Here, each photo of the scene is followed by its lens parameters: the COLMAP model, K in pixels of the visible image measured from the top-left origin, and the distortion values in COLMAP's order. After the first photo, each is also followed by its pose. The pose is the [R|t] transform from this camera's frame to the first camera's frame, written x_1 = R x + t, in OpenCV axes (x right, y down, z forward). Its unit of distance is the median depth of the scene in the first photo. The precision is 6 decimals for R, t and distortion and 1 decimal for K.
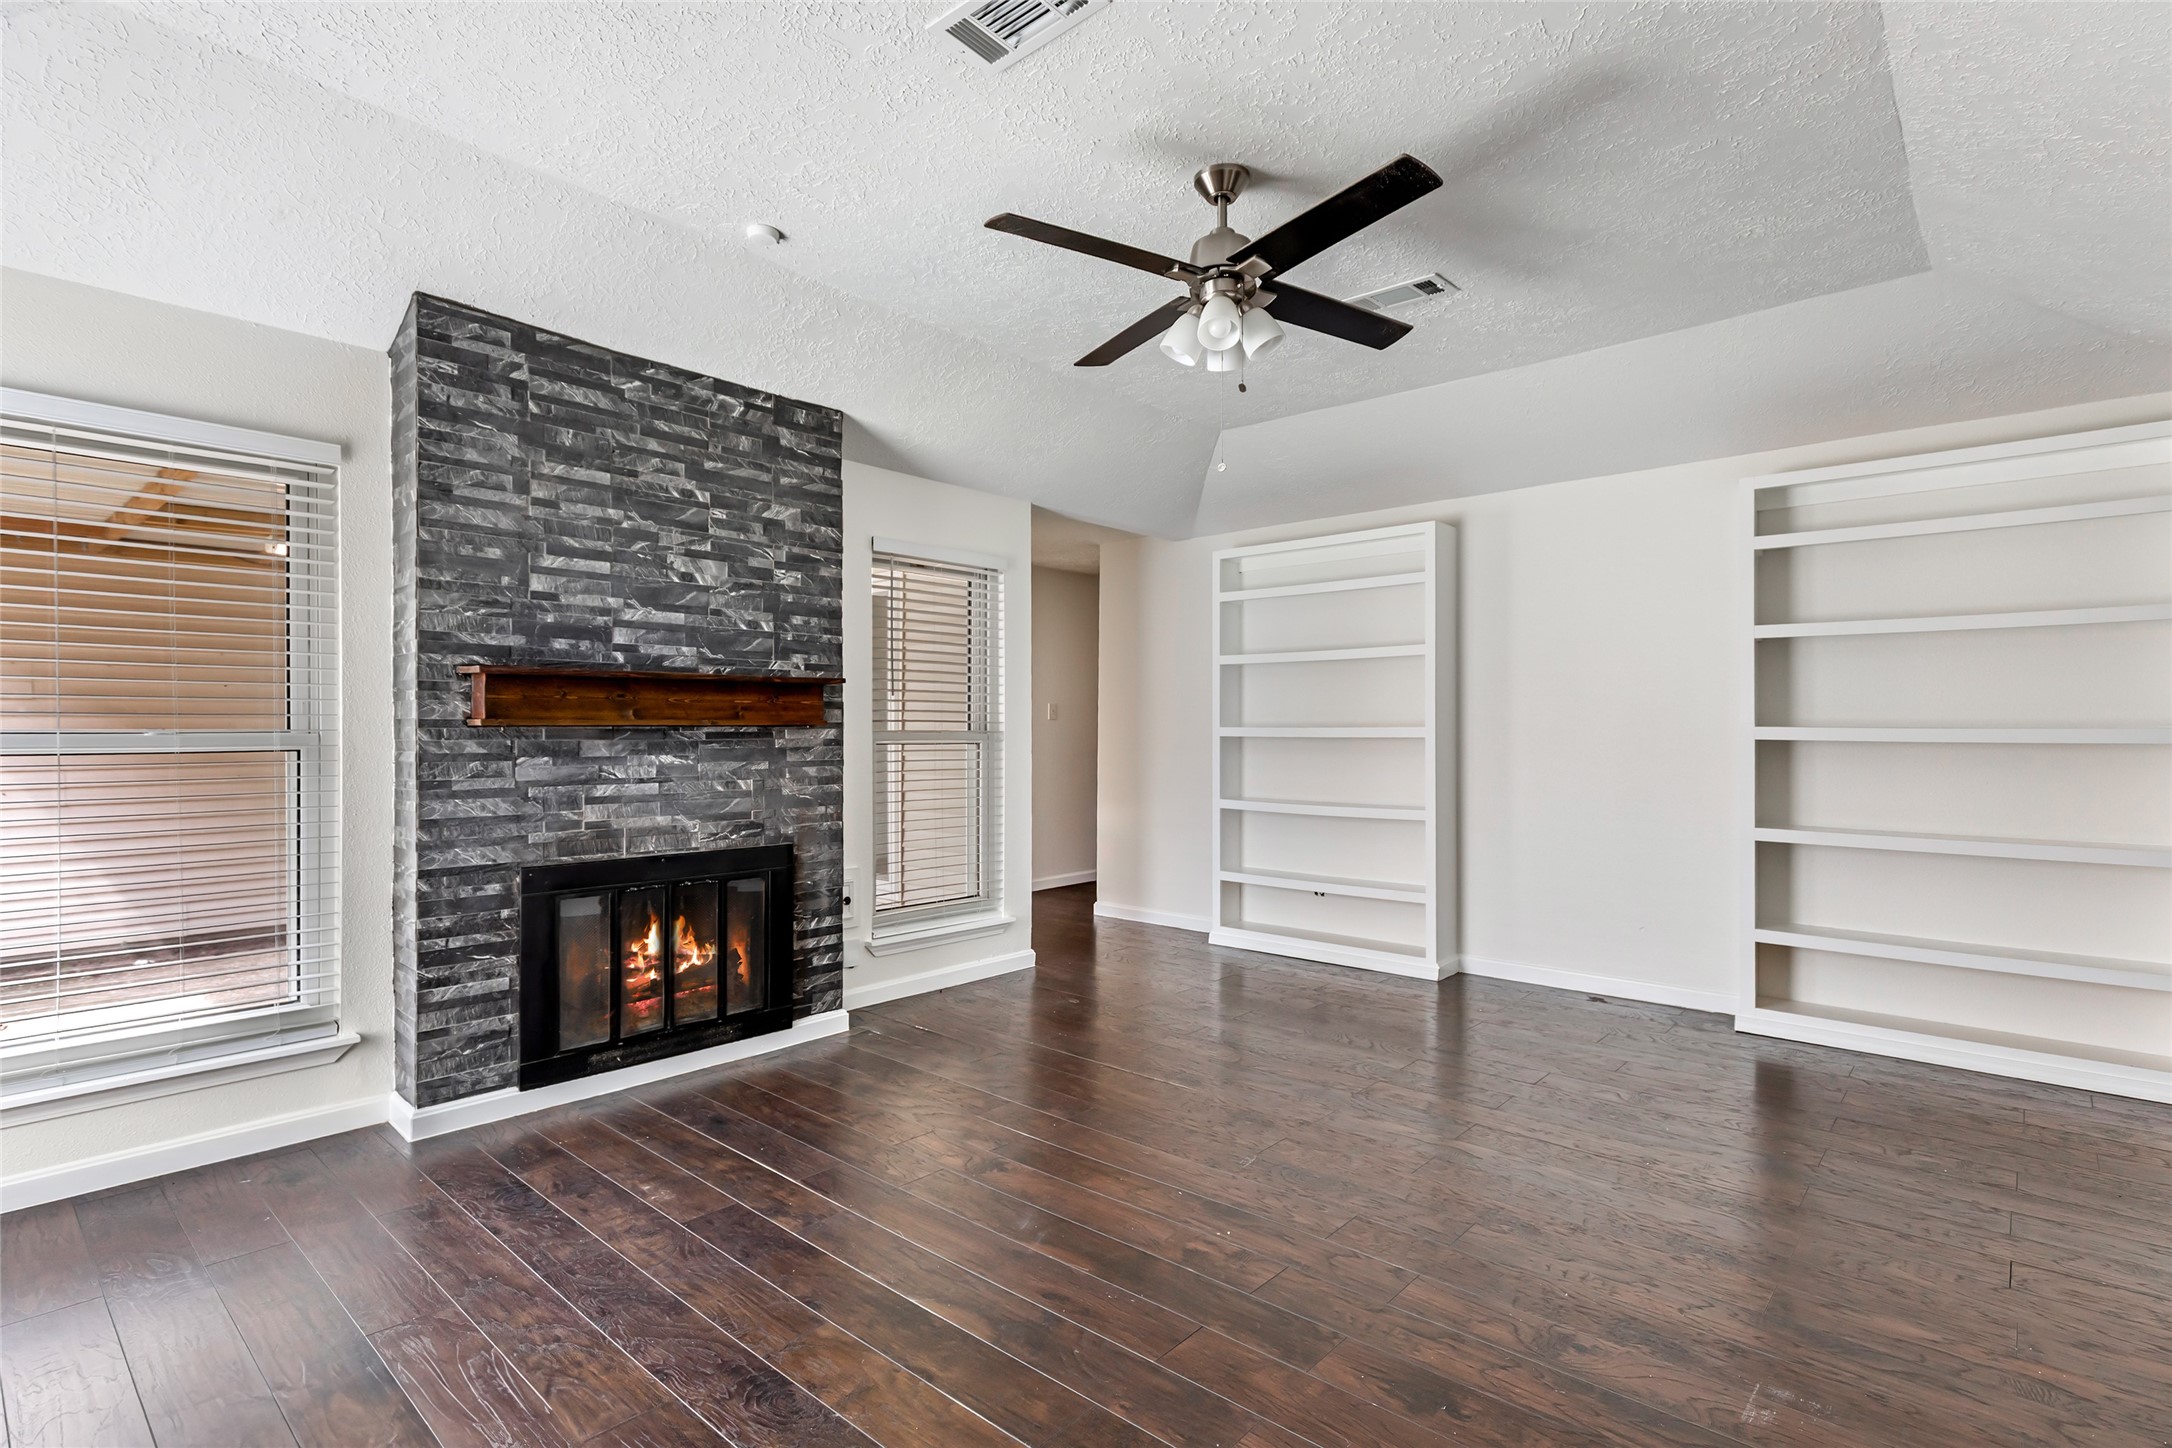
lens RADIAL K [[1028.0, 0, 1106.5], [0, 1028.0, 730.8], [0, 0, 1]] dist [0.002698, -0.000167]
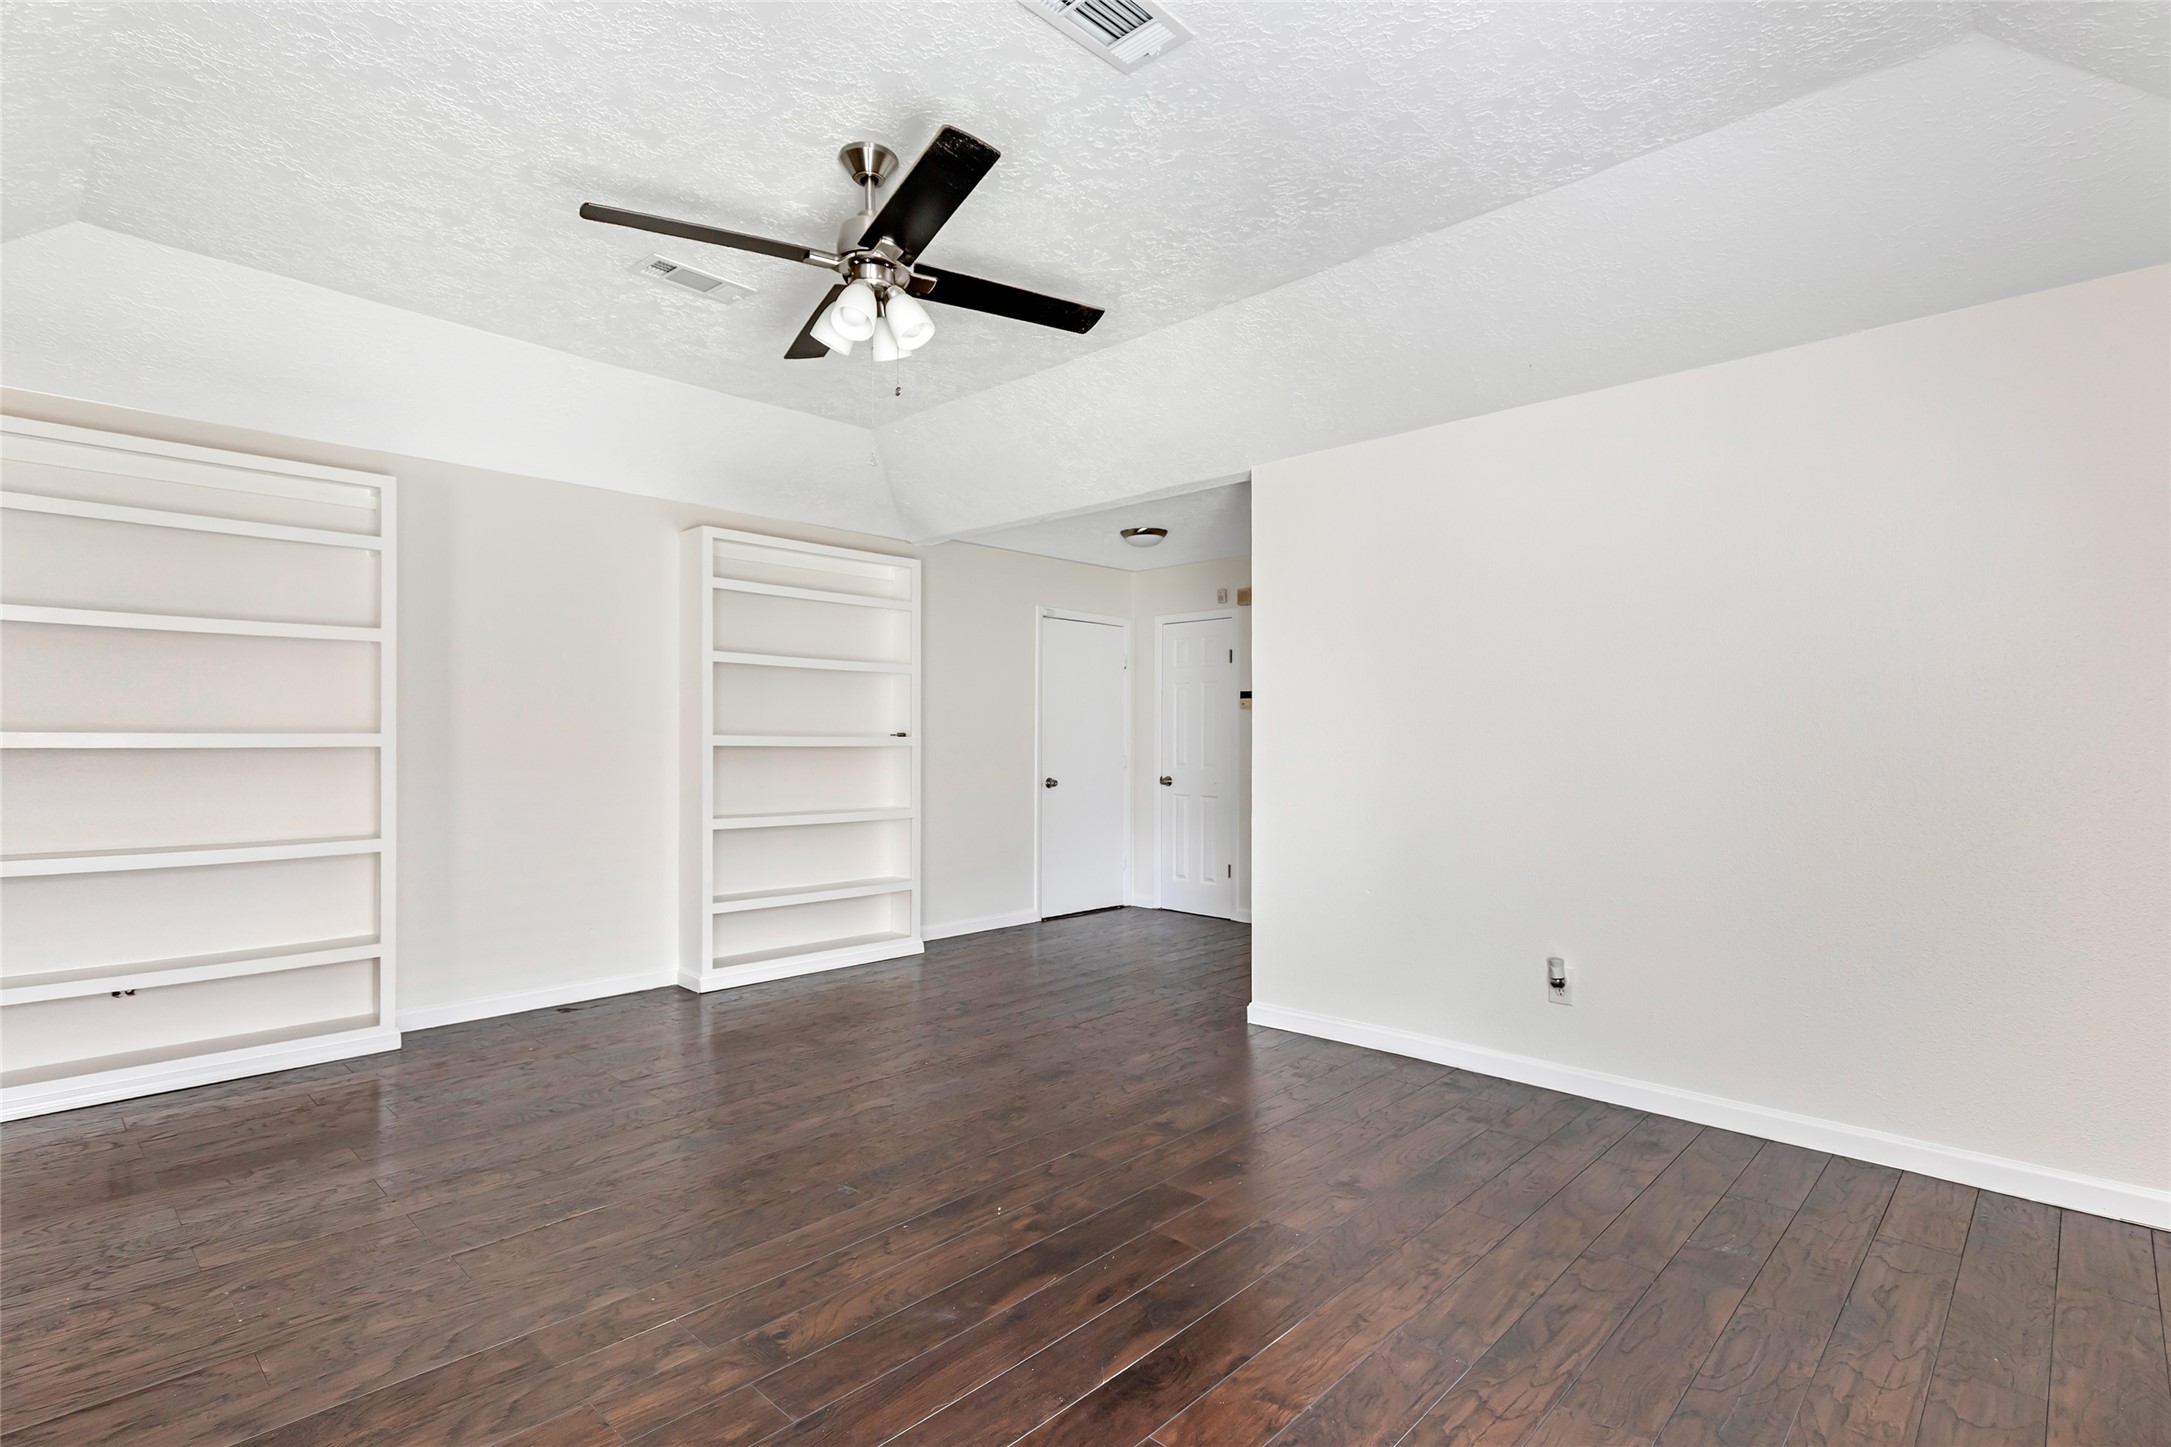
lens RADIAL K [[1027.6, 0, 1097.1], [0, 1027.6, 737.2], [0, 0, 1]] dist [0.002698, -0.000167]
pose [[0.050886, 0.003351, 0.998699, -1.225258], [0.000545, 0.999994, -0.003383, 0.005673], [-0.998704, 0.000717, 0.050884, 1.101758]]
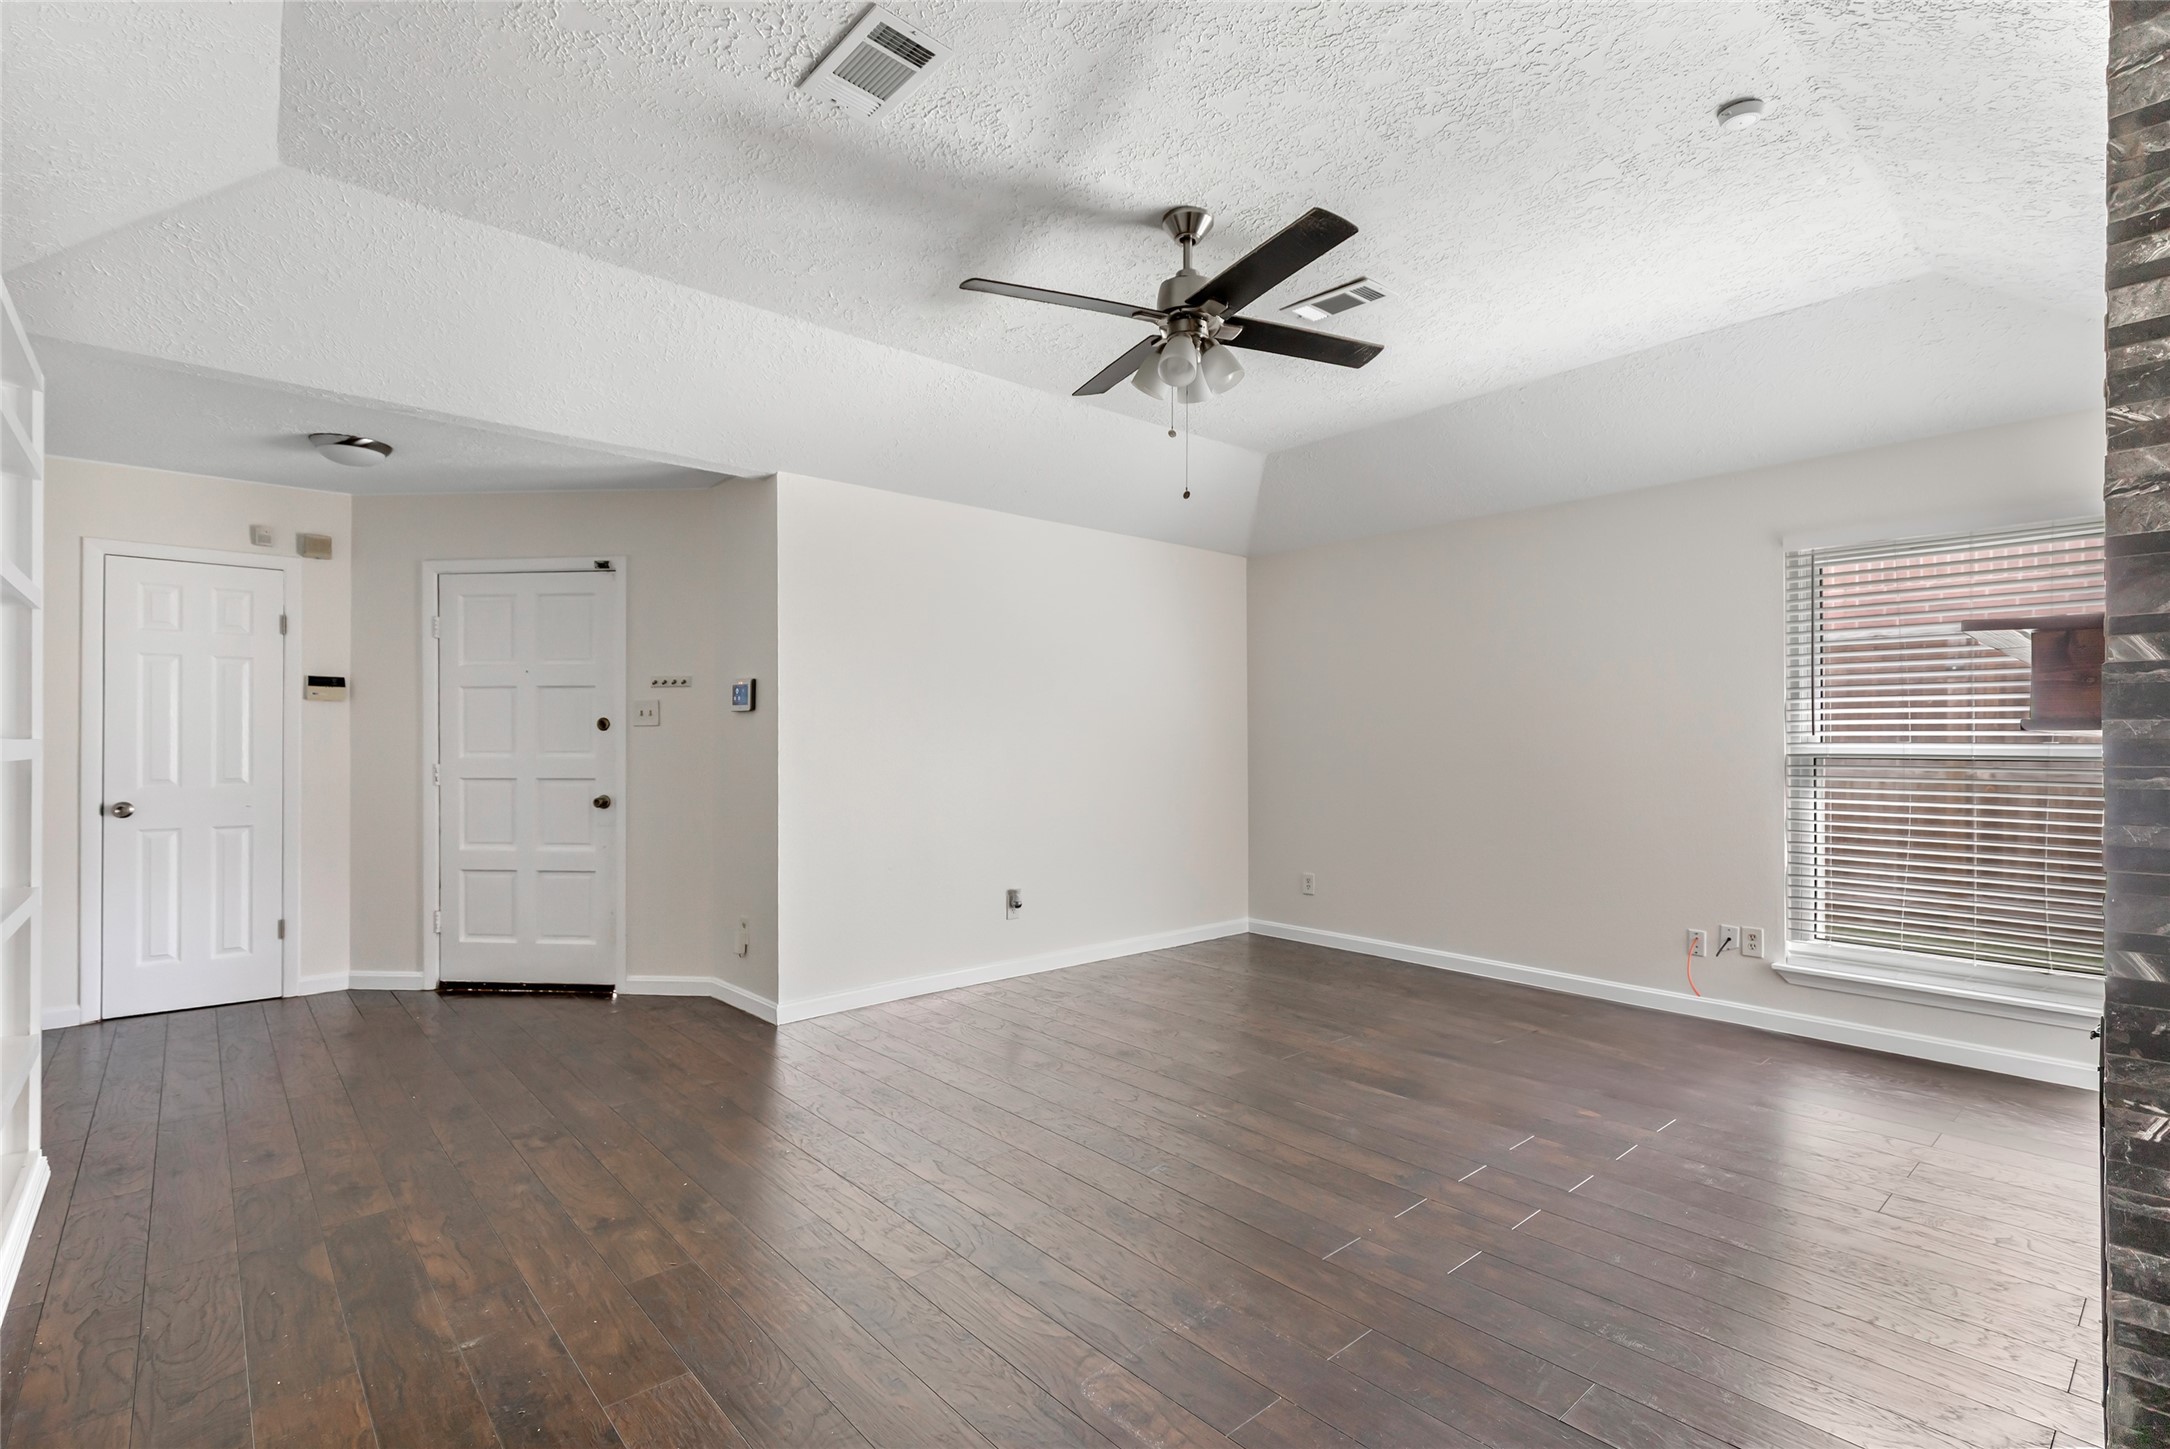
lens RADIAL K [[1027.1, 0, 1073.1], [0, 1027.1, 728.5], [0, 0, 1]] dist [0.002698, -0.000167]
pose [[-0.988172, 0.005293, 0.153261, 0.110892], [0.004233, 0.999965, -0.007240, -0.007066], [-0.153294, -0.006505, -0.988159, 3.086005]]
